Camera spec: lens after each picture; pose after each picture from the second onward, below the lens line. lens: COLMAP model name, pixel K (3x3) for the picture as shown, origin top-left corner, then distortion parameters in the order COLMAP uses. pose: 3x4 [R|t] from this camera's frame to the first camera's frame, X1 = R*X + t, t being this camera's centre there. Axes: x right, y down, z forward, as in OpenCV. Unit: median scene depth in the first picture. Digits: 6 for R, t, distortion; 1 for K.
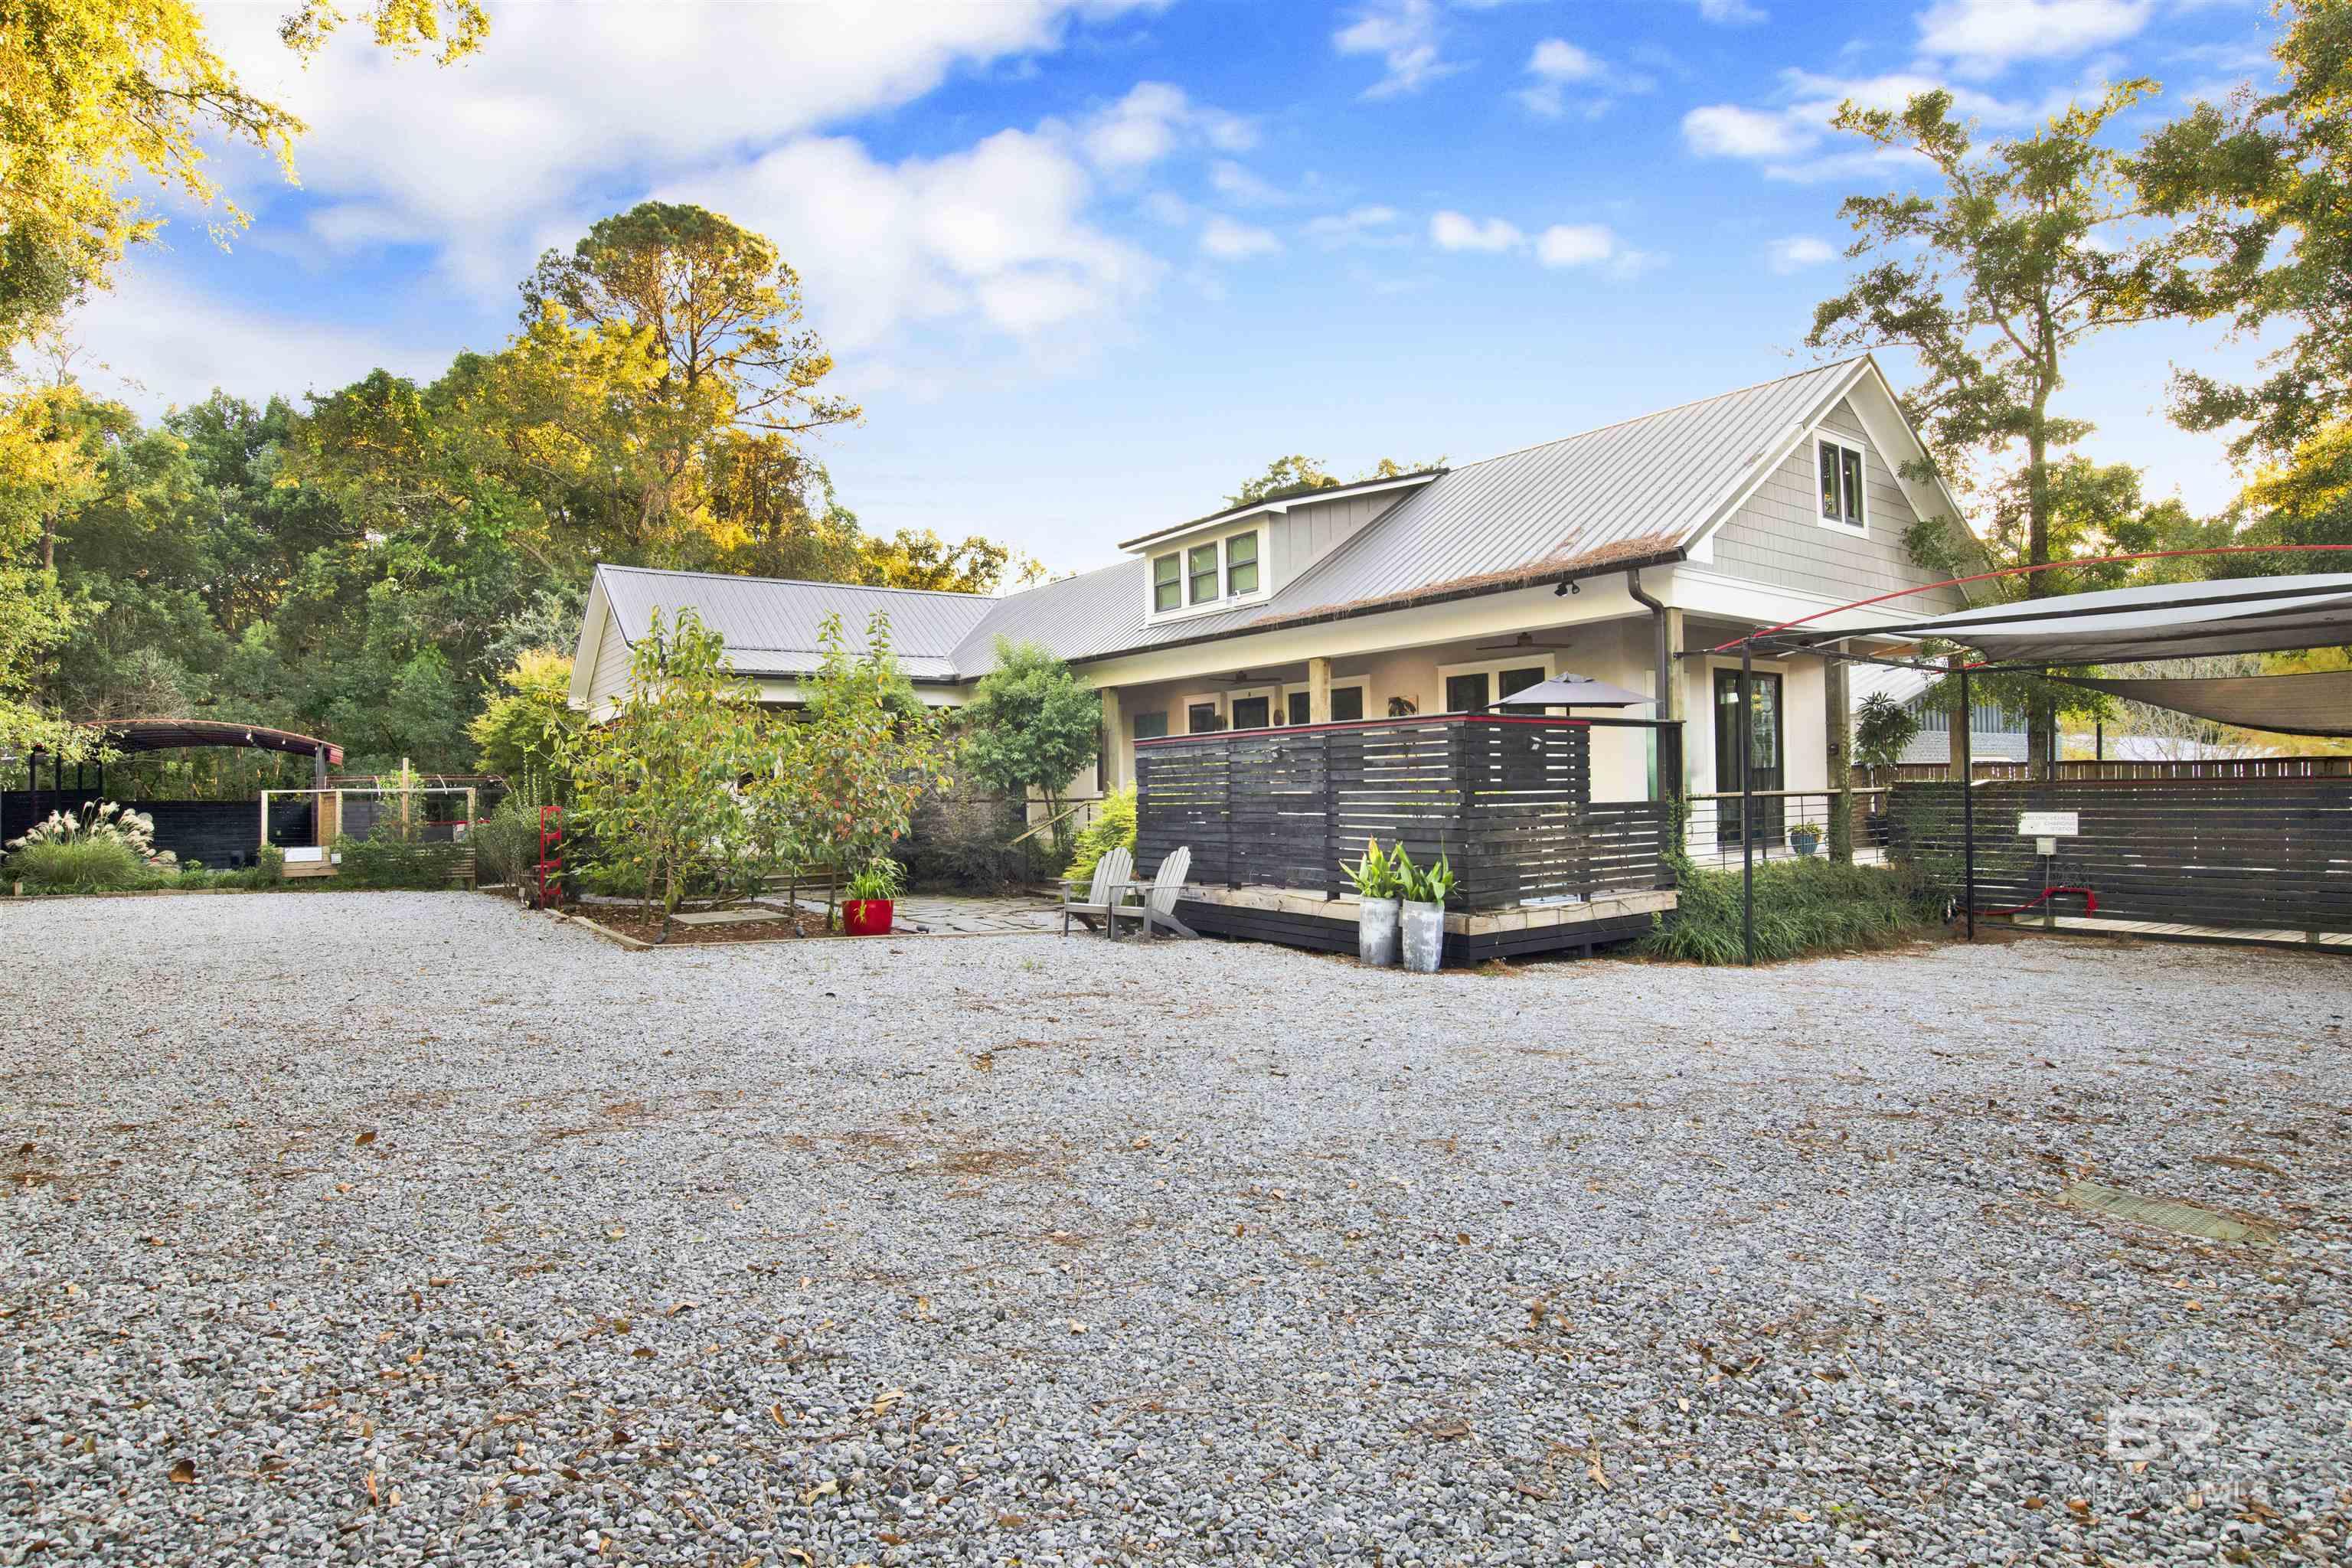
lens RADIAL K [[1227.6, 0, 1173.9], [0, 1227.6, 780.7], [0, 0, 1]] dist [-0.062323, 0.018504]
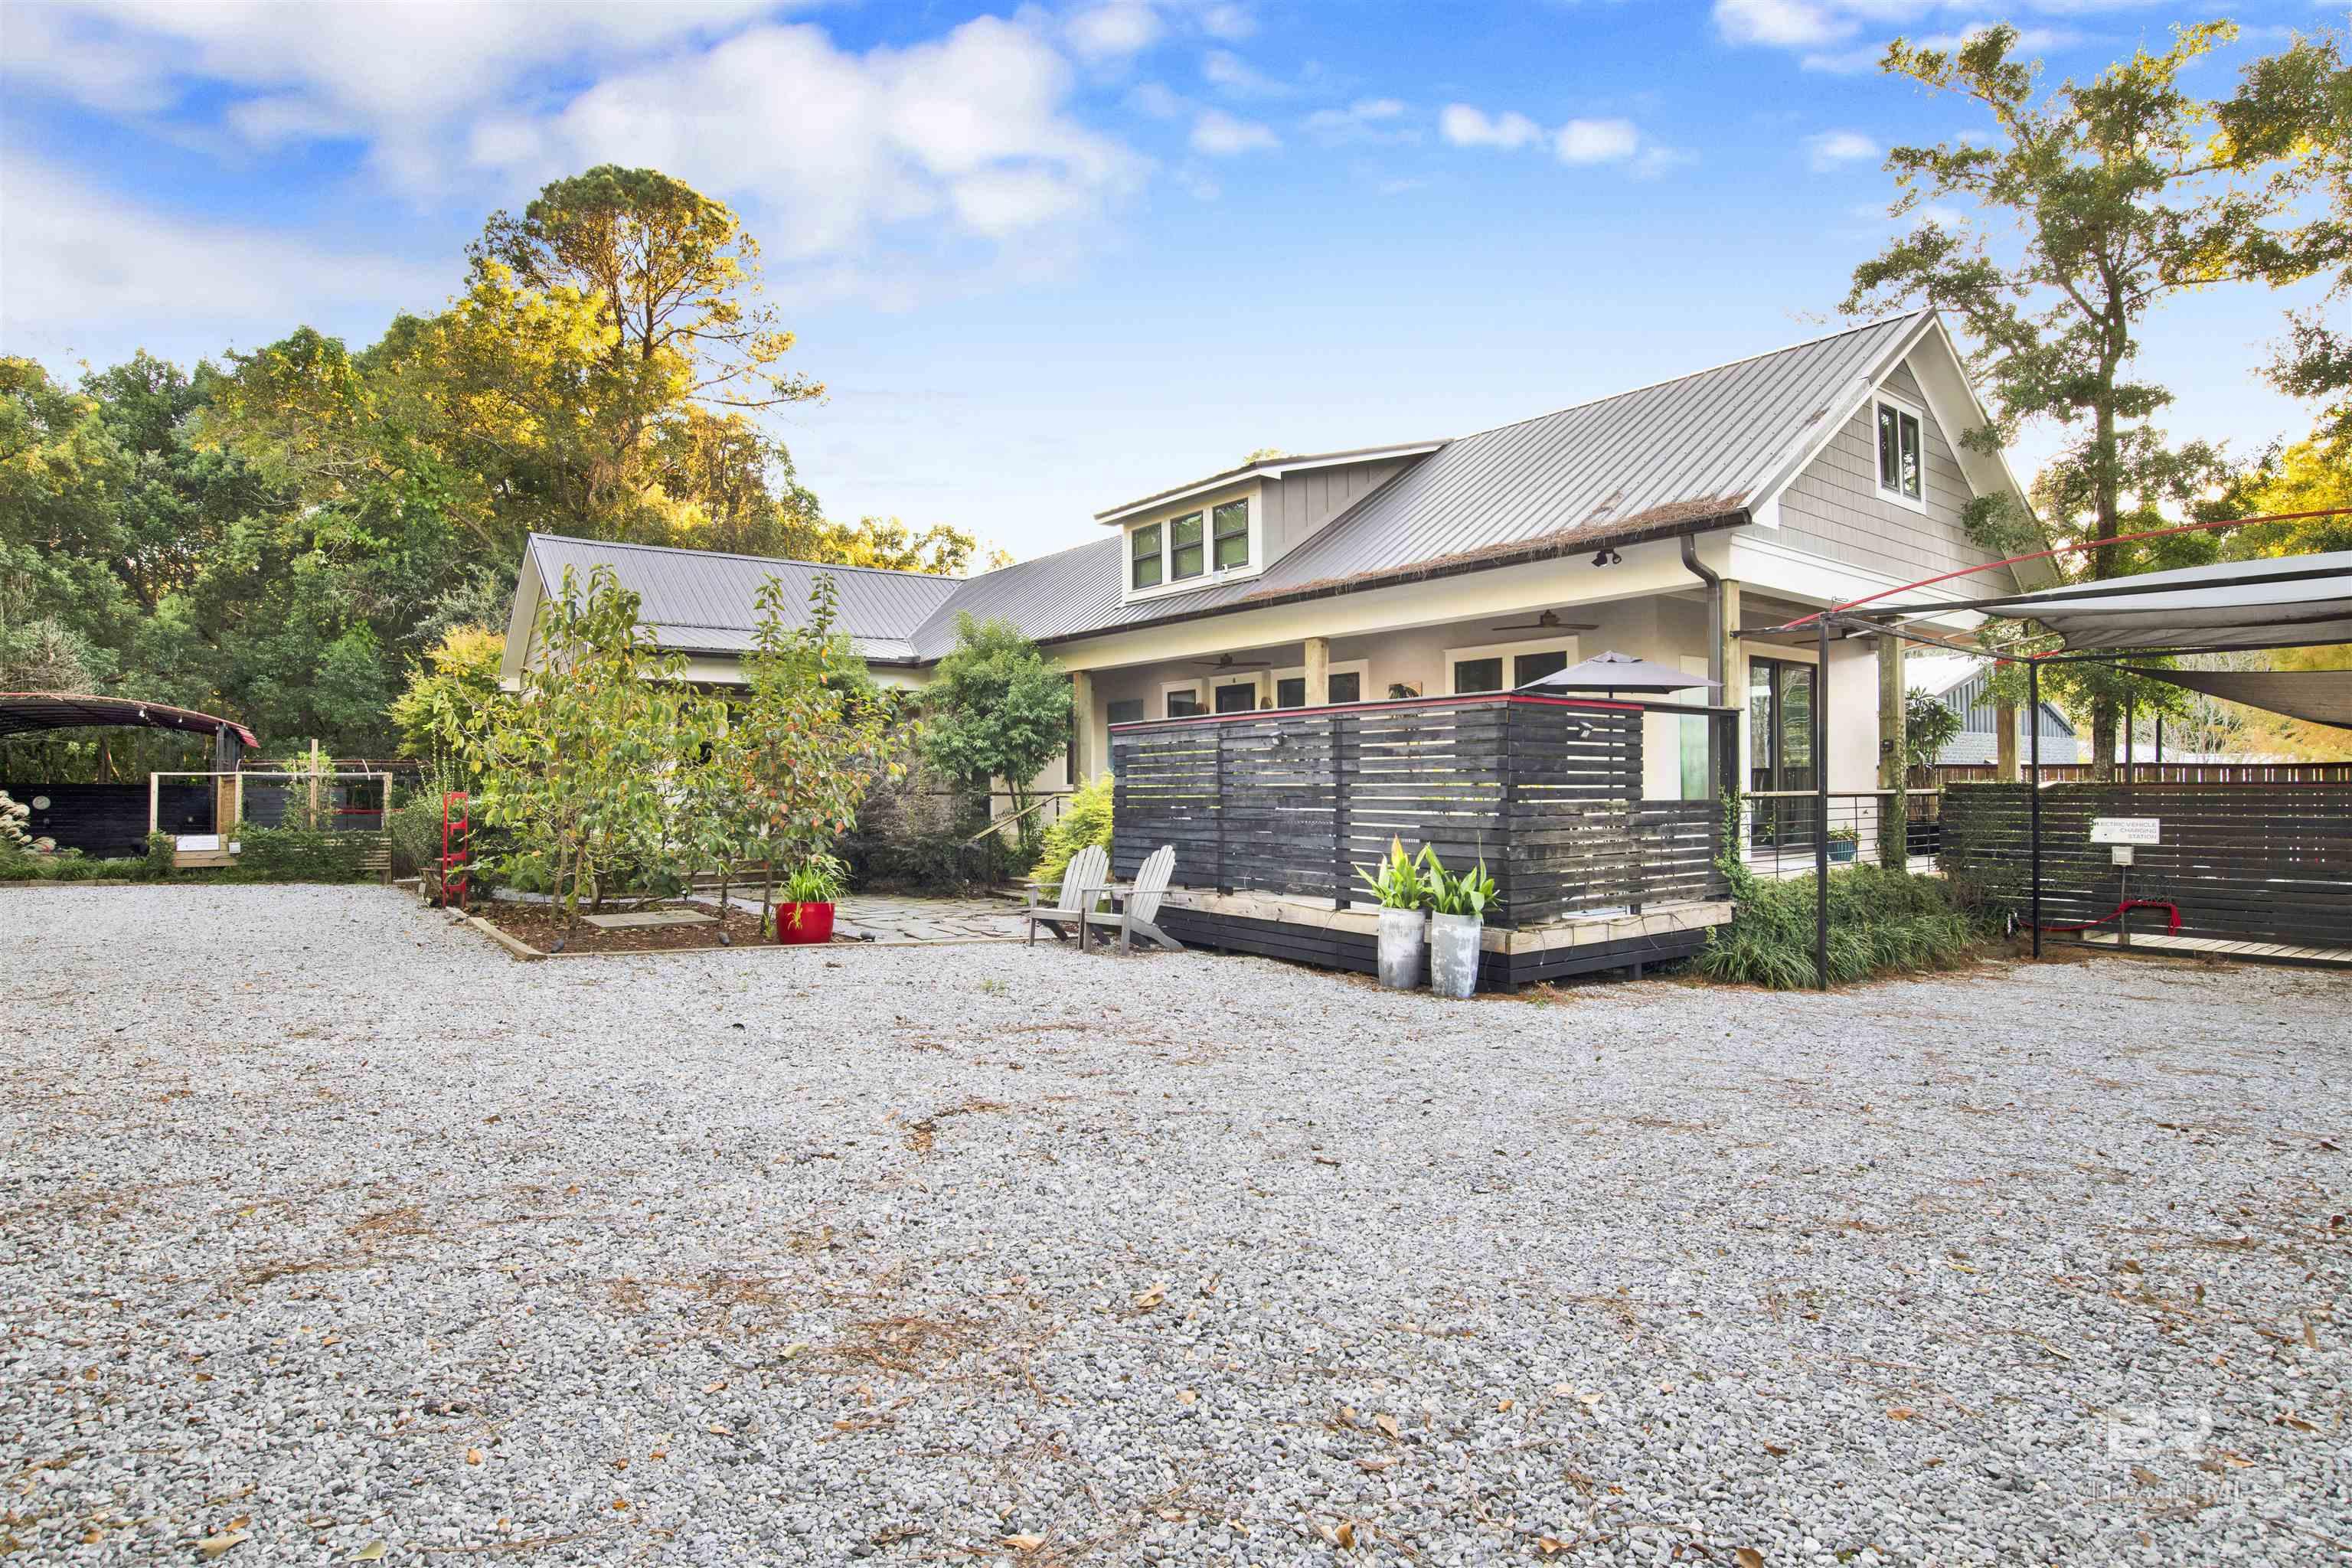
lens RADIAL K [[1227.6, 0, 1171.4], [0, 1227.6, 786.0], [0, 0, 1]] dist [-0.062323, 0.018504]
pose [[0.999596, 0.012375, 0.025584, -0.010662], [-0.012535, 0.999903, 0.006112, 0.005035], [-0.025506, -0.006430, 0.999654, 0.106680]]
